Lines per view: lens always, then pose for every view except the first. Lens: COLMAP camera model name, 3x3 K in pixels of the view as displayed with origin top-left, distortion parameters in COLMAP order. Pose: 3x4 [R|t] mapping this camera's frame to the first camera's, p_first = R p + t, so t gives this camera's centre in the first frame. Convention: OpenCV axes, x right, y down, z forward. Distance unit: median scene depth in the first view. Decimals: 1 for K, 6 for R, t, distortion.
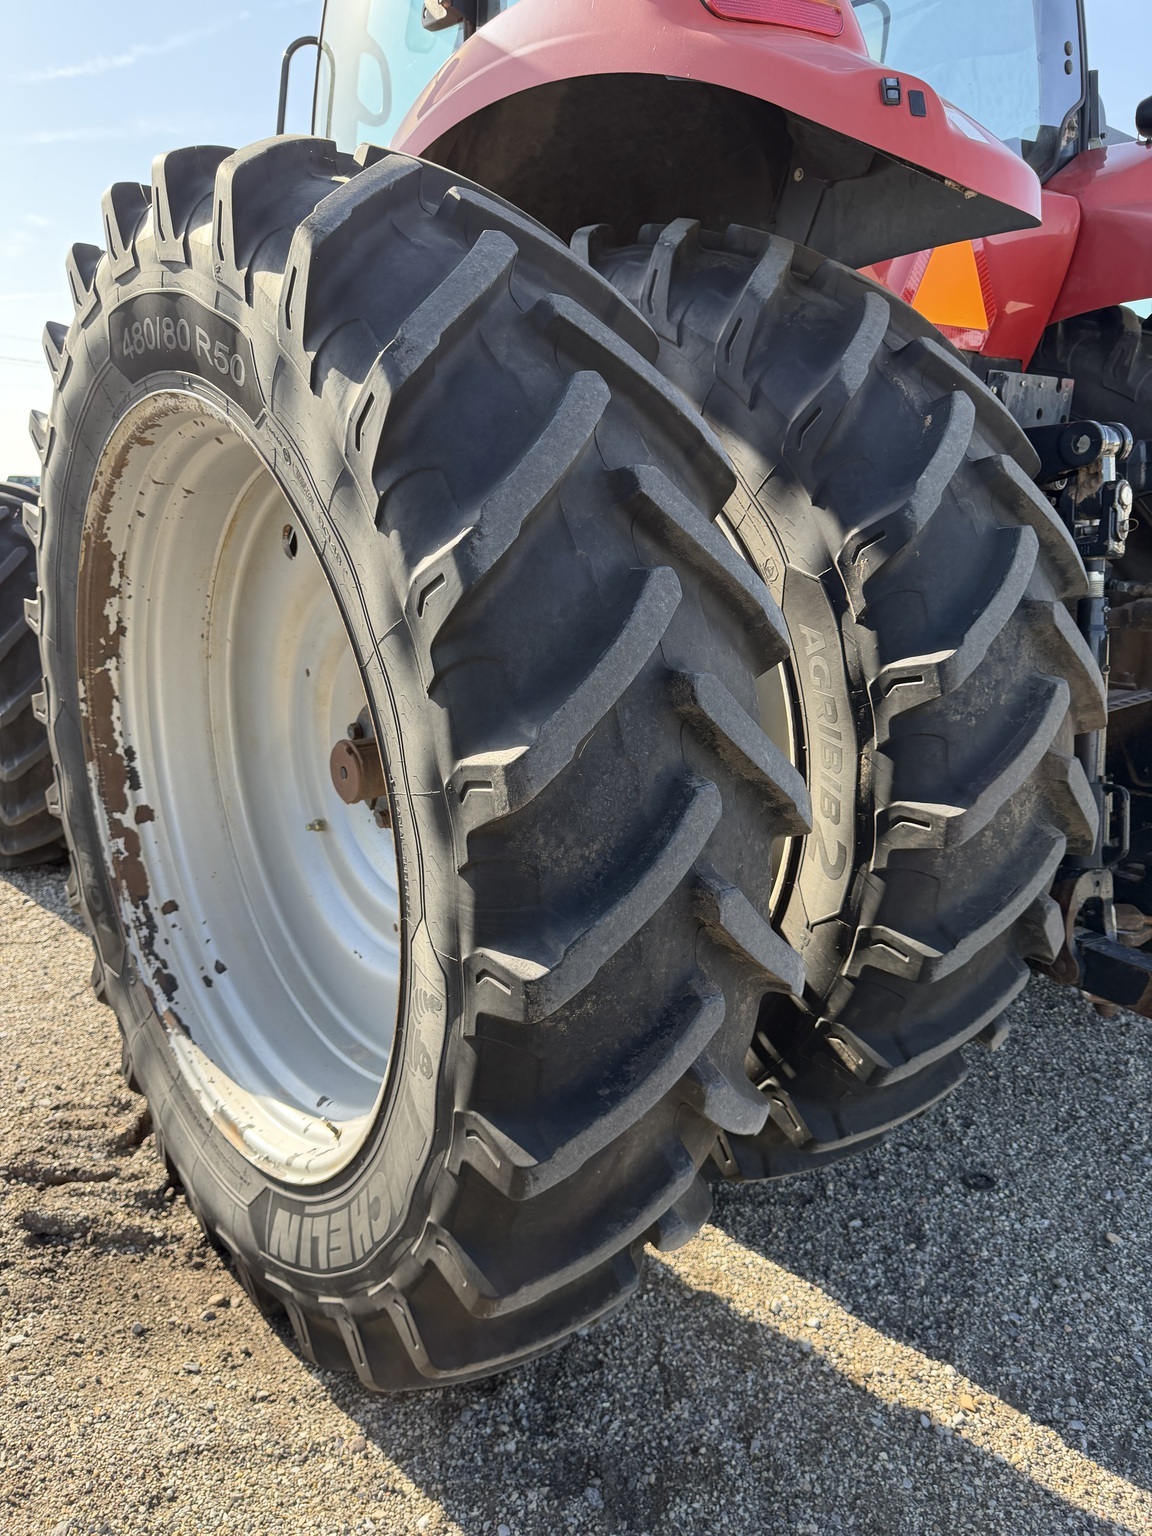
lens RADIAL K [[1126.0, 0, 564.6], [0, 1126.0, 785.5], [0, 0, 1]] dist [0.106608, -0.184877]
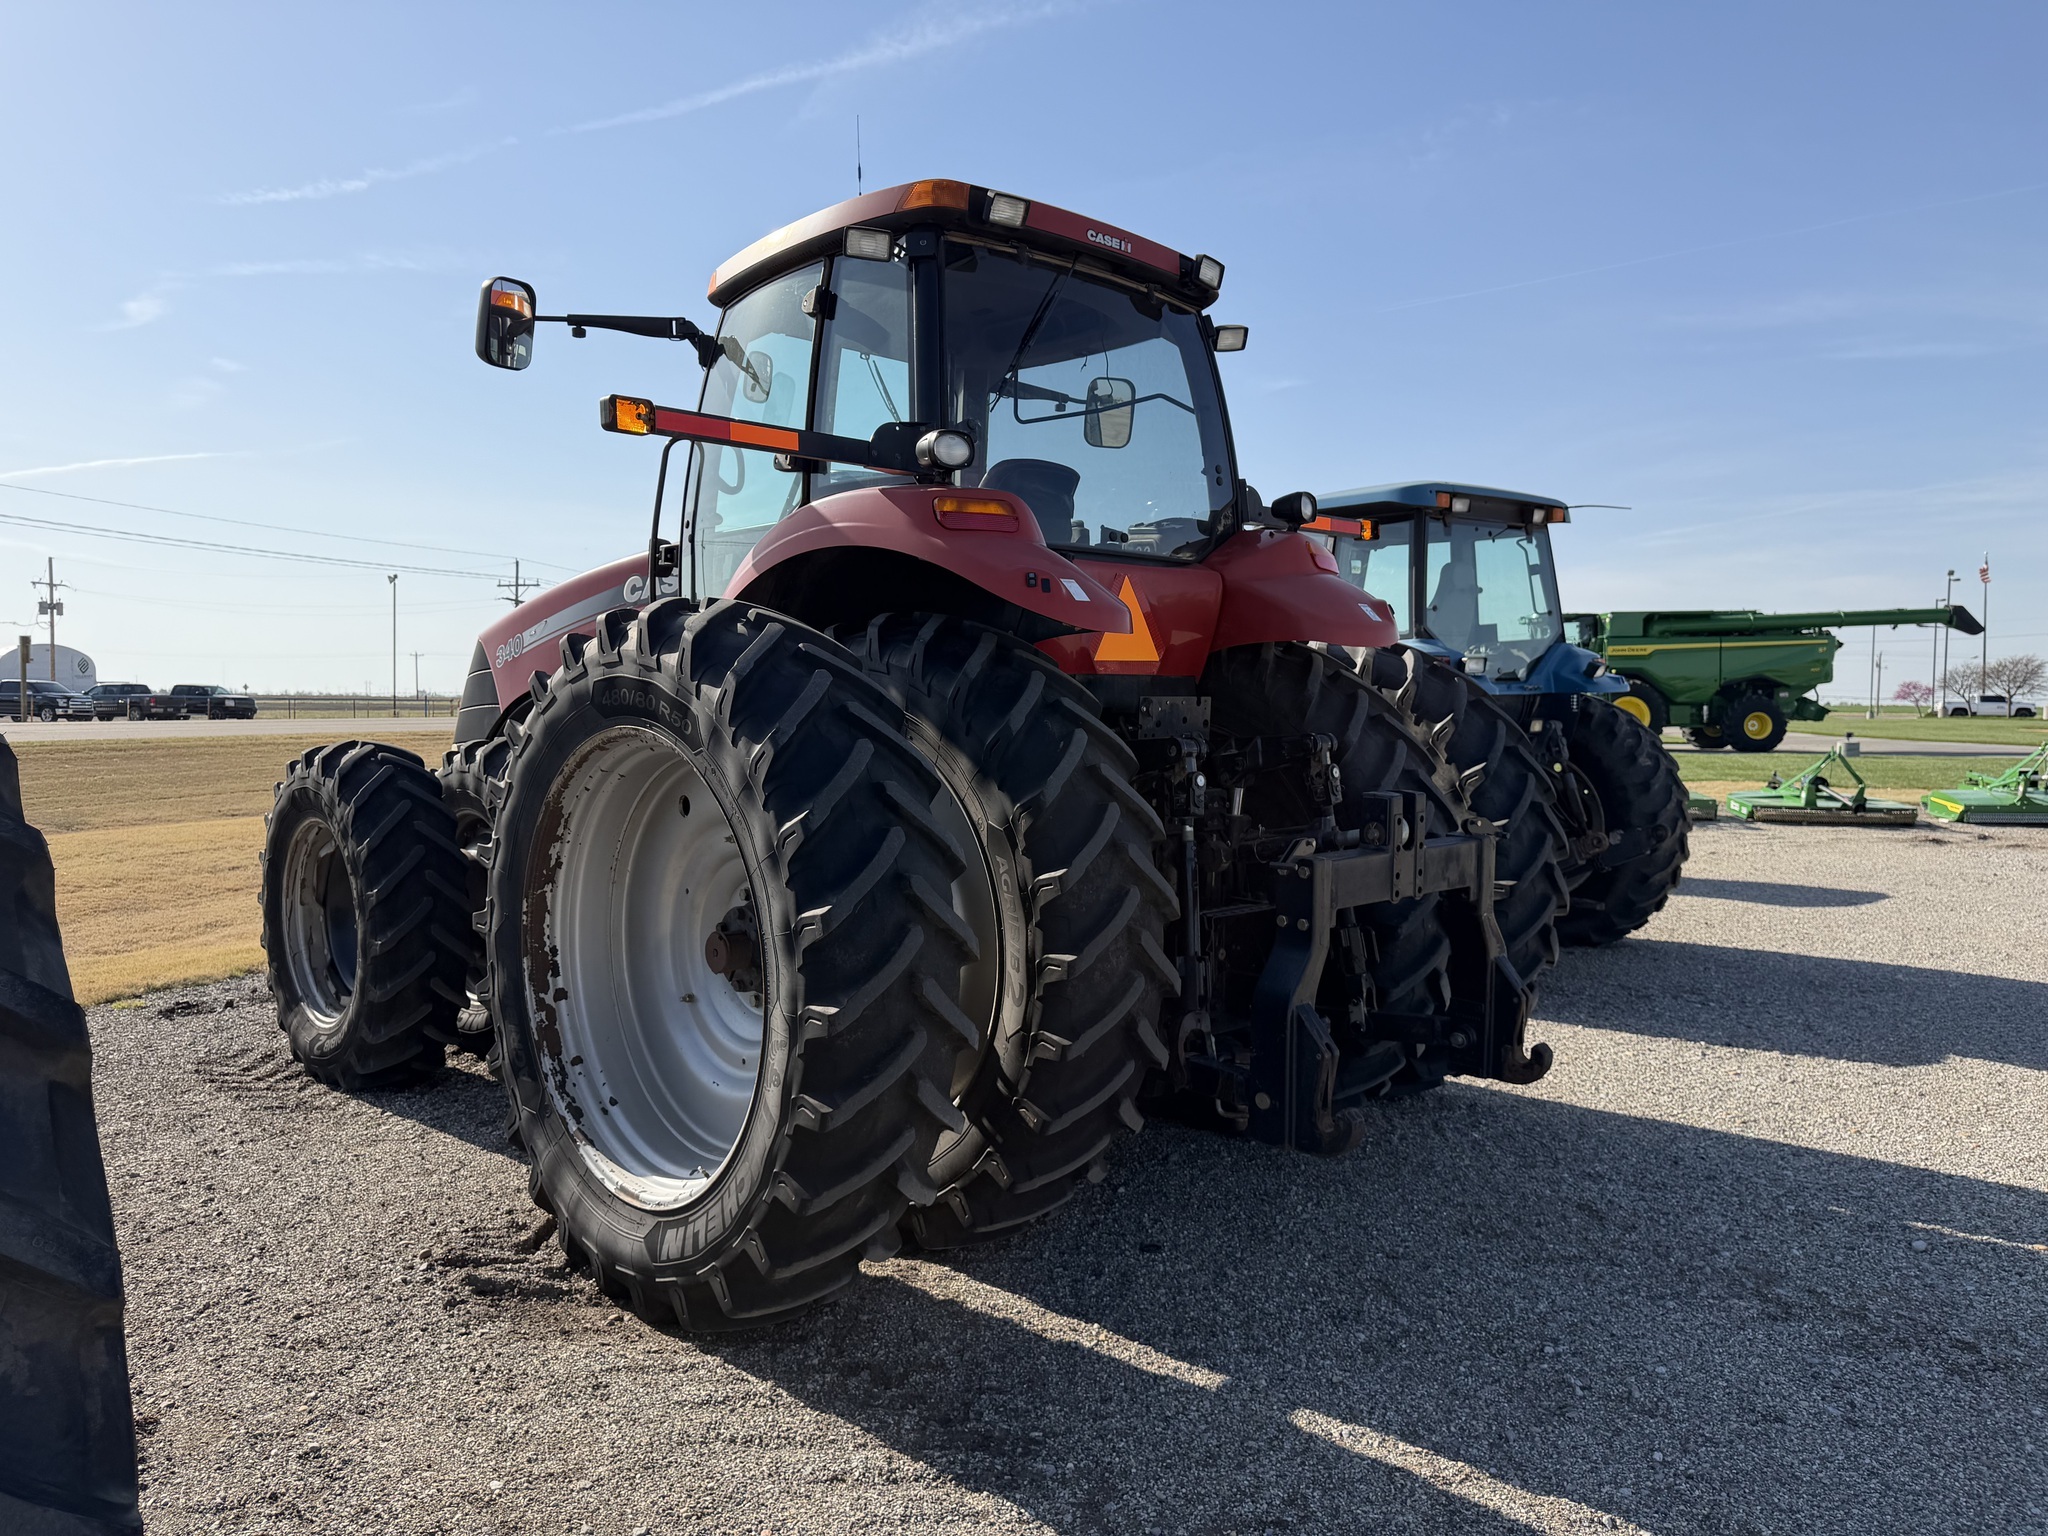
lens RADIAL K [[1489.6, 0, 1030.1], [0, 1489.6, 744.3], [0, 0, 1]] dist [0.097584, -0.001763]
pose [[0.996464, 0.004630, 0.083898, 0.068336], [0.014446, 0.974174, -0.225338, 0.203383], [-0.082774, 0.225753, 0.970662, -1.238667]]
